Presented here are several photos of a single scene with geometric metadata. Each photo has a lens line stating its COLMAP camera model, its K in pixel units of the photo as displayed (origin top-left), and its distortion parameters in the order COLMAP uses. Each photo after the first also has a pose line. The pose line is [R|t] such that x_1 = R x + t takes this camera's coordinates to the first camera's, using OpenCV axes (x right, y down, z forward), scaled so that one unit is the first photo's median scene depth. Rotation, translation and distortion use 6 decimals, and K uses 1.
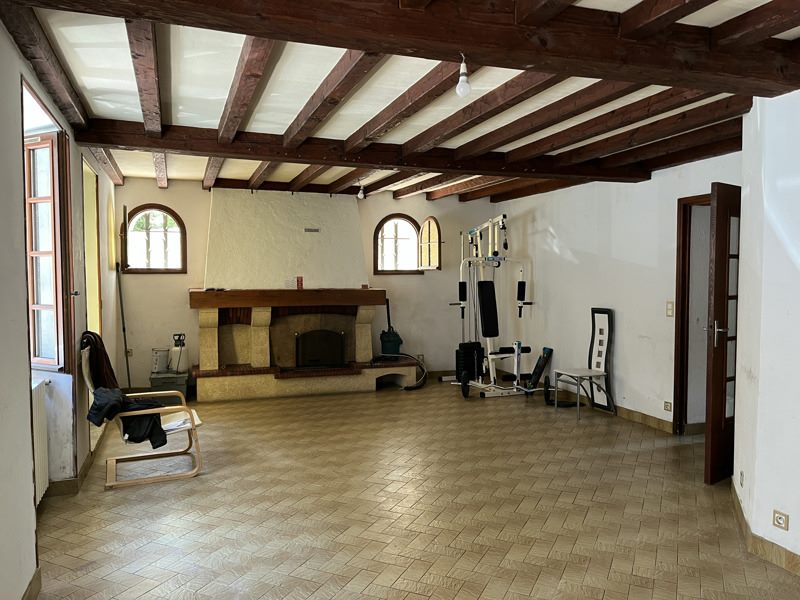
lens RADIAL K [[605.9, 0, 399.5], [0, 605.9, 302.1], [0, 0, 1]] dist [0.040466, -0.001725]
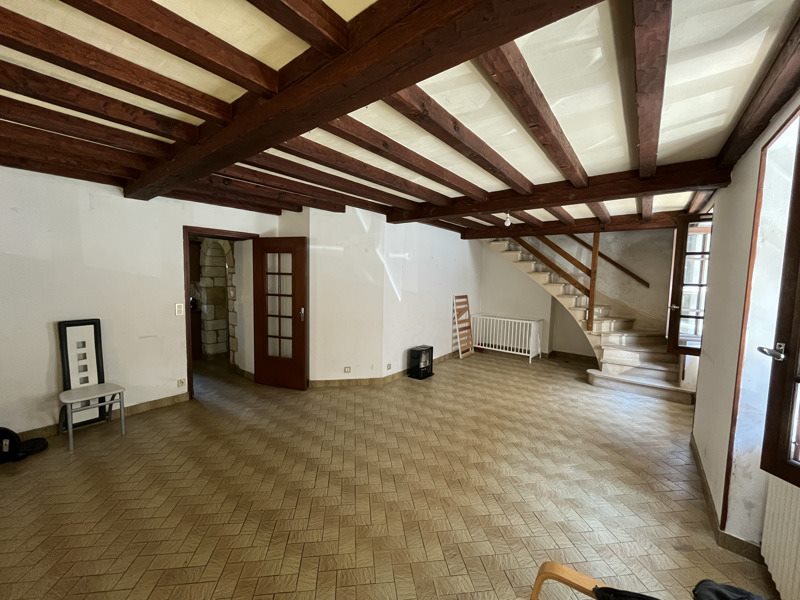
lens RADIAL K [[322.0, 0, 397.8], [0, 322.0, 299.1], [0, 0, 1]] dist [0.013315, 0.000101]
pose [[-0.533525, -0.075703, 0.842390, -0.573506], [0.015829, 0.994918, 0.099436, -0.105951], [-0.845636, 0.066386, -0.529615, 1.428727]]
